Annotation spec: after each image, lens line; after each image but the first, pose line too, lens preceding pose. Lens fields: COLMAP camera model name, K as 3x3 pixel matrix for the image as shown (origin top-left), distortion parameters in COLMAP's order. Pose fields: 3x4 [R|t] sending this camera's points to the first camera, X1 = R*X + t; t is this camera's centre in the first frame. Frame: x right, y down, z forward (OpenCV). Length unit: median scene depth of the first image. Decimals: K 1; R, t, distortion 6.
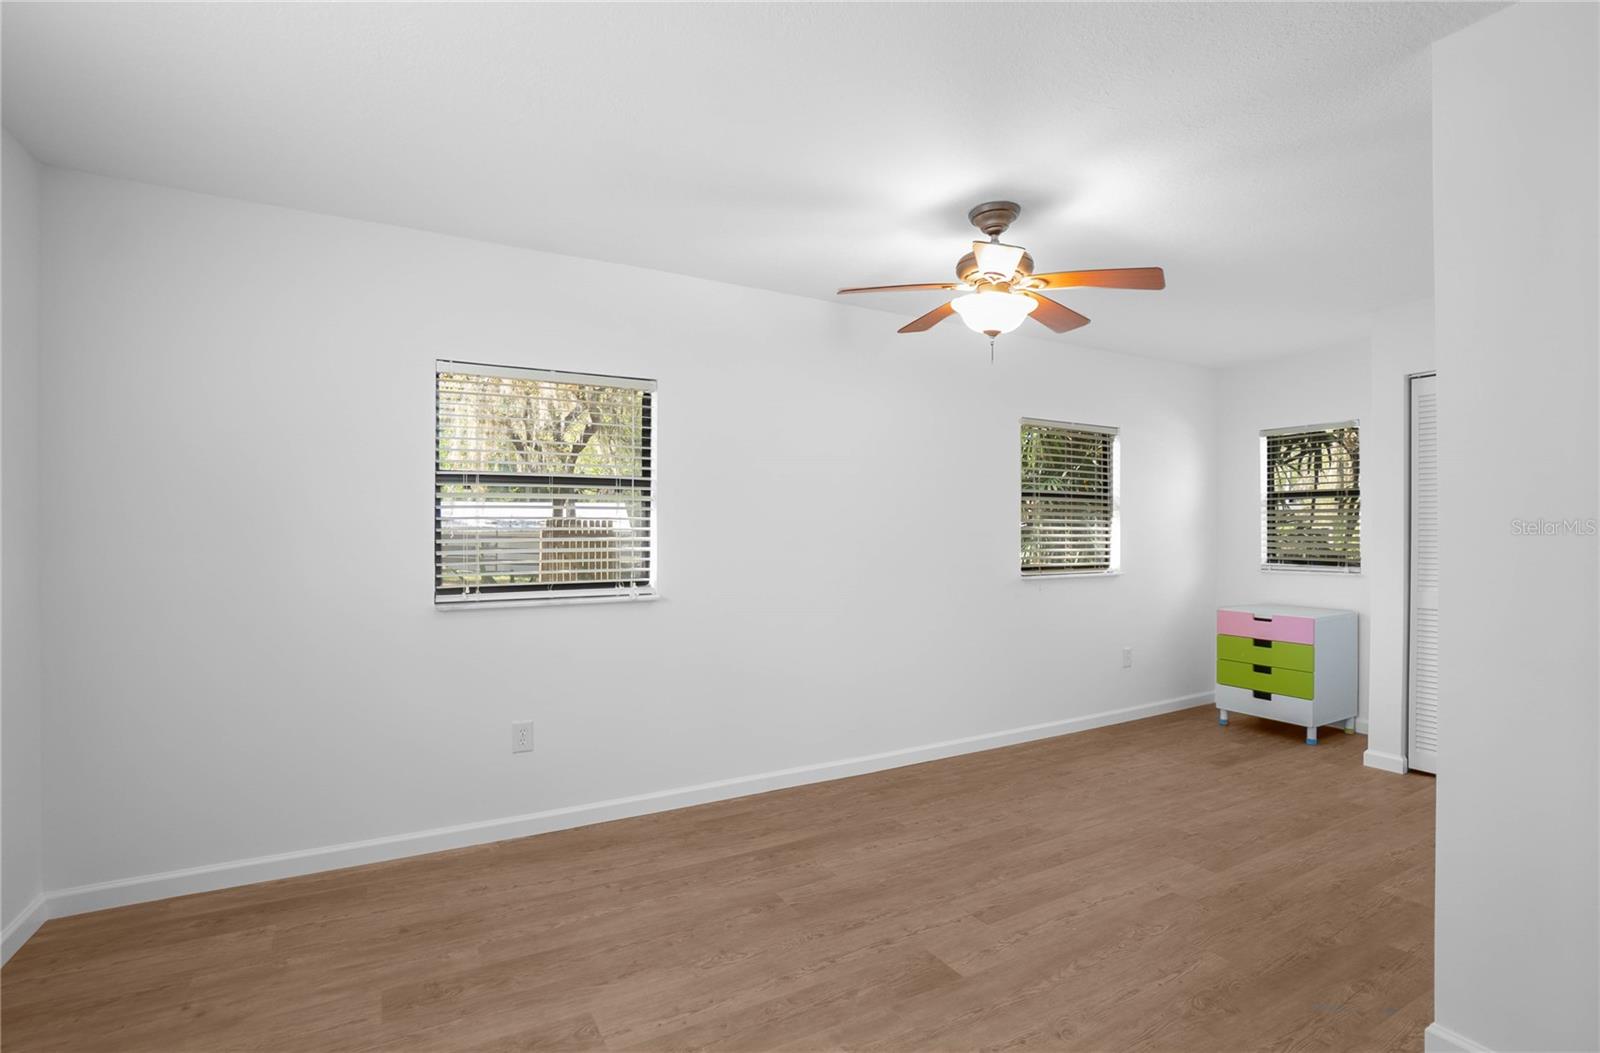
lens RADIAL K [[782.6, 0, 792.5], [0, 782.6, 511.4], [0, 0, 1]] dist [-0.034095, 0.011774]
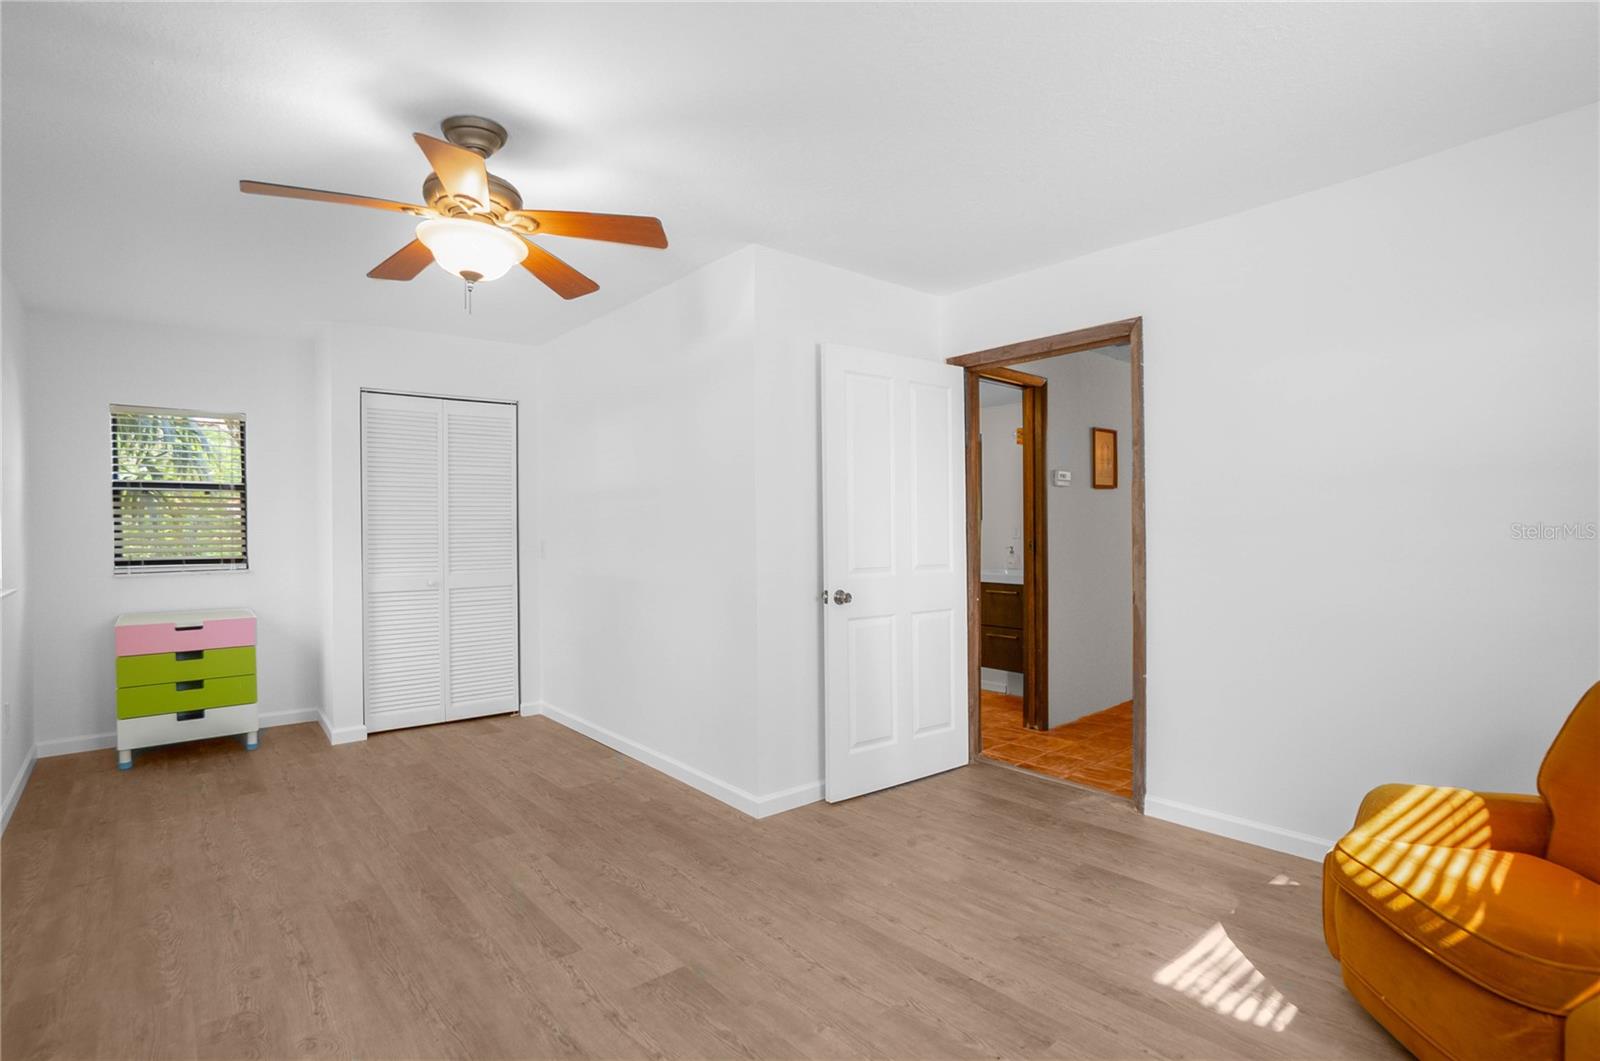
lens RADIAL K [[785.3, 0, 800.0], [0, 785.3, 530.5], [0, 0, 1]] dist [-0.063646, 0.027954]
pose [[-0.205009, -0.003200, 0.978755, -0.477765], [-0.012999, 0.999915, 0.000546, 0.027634], [-0.978674, -0.012610, -0.205033, 0.660686]]
